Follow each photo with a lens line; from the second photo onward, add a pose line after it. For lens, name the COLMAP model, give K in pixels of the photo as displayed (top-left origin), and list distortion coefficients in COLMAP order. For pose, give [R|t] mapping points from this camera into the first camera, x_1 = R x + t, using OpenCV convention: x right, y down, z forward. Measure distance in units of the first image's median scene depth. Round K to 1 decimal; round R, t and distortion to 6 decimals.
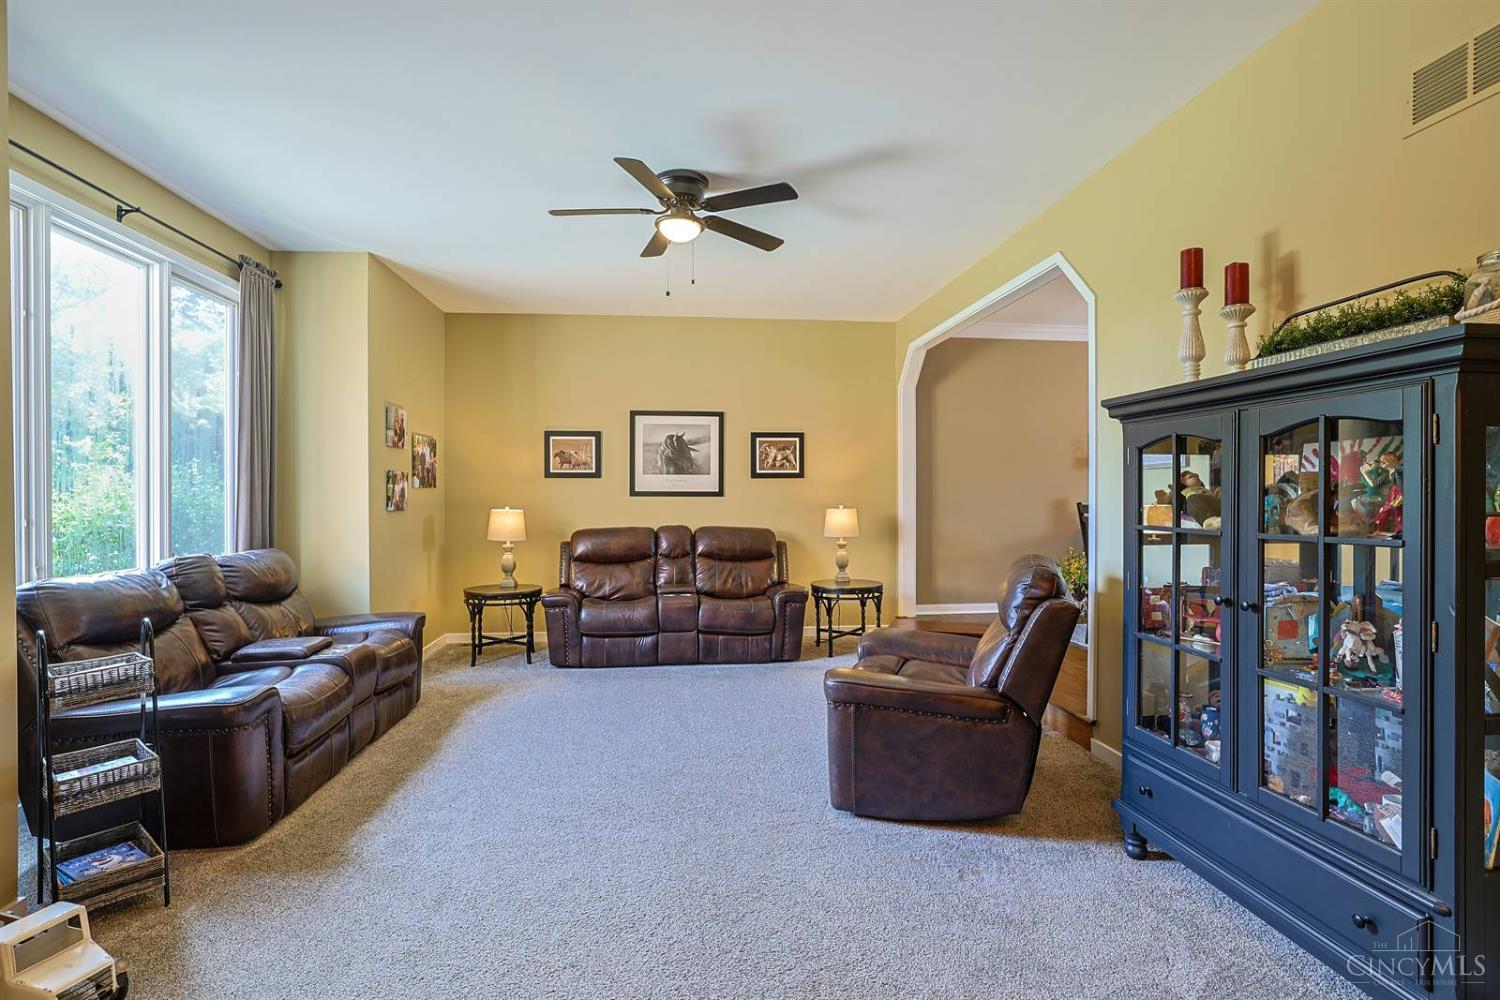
lens RADIAL K [[711.7, 0, 747.0], [0, 711.7, 495.6], [0, 0, 1]] dist [-0.026811, -0.000153]
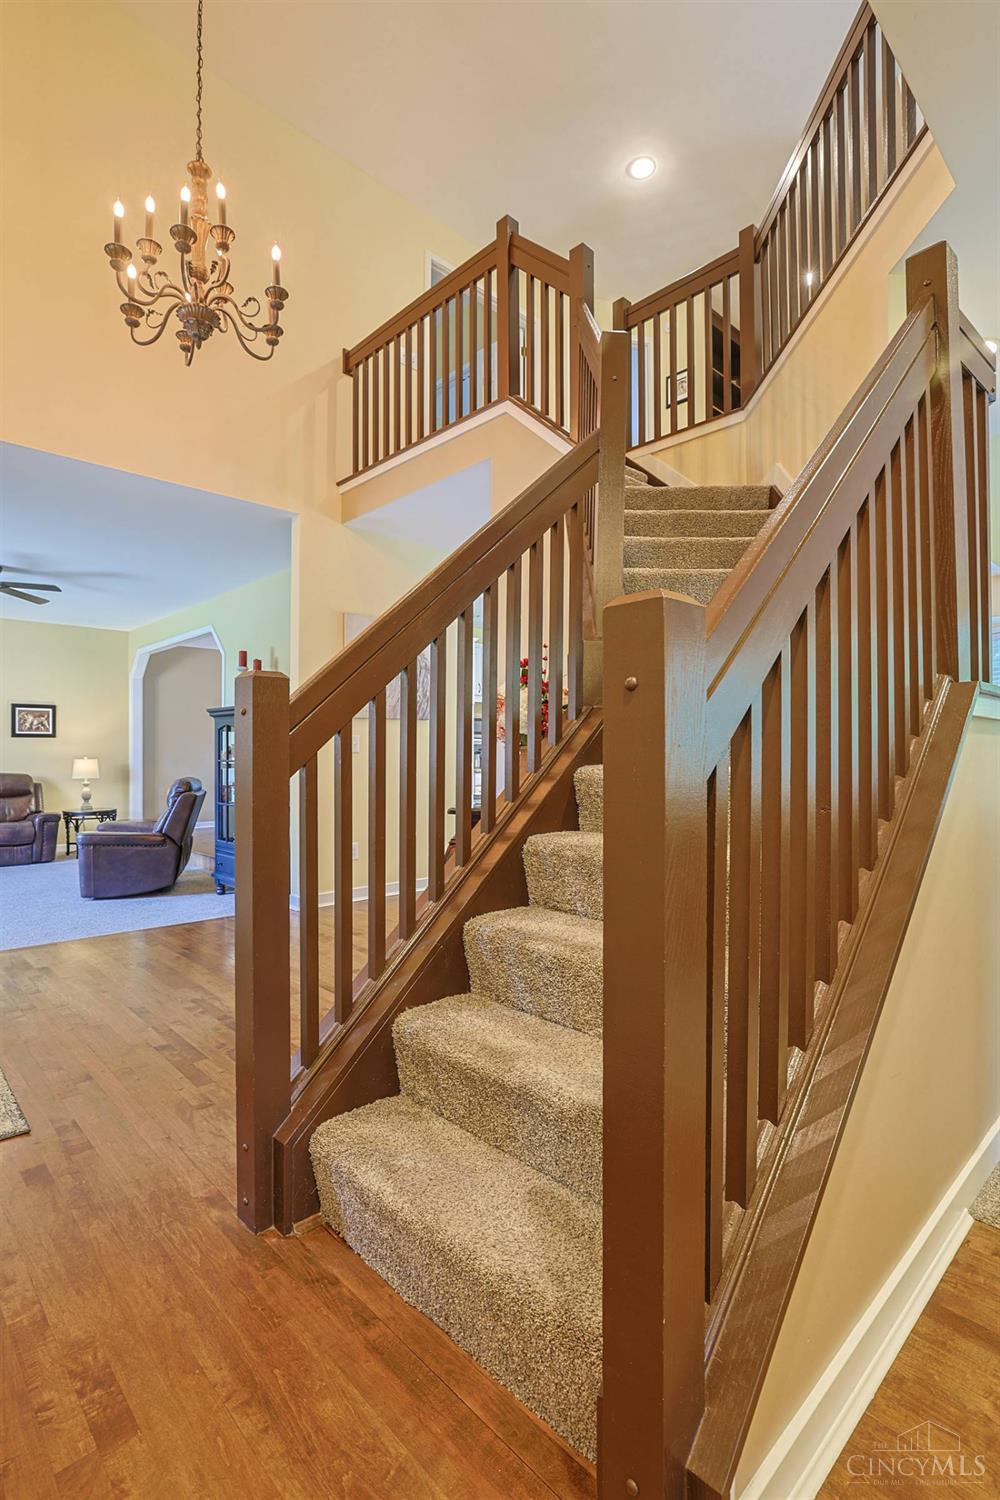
lens RADIAL K [[711.7, 0, 491.3], [0, 711.7, 751.5], [0, 0, 1]] dist [-0.026811, -0.000153]
pose [[0.794339, 0.001647, 0.607473, -0.086946], [0.001012, 0.999991, -0.004035, 0.009596], [-0.607474, 0.003820, 0.794330, -0.663169]]
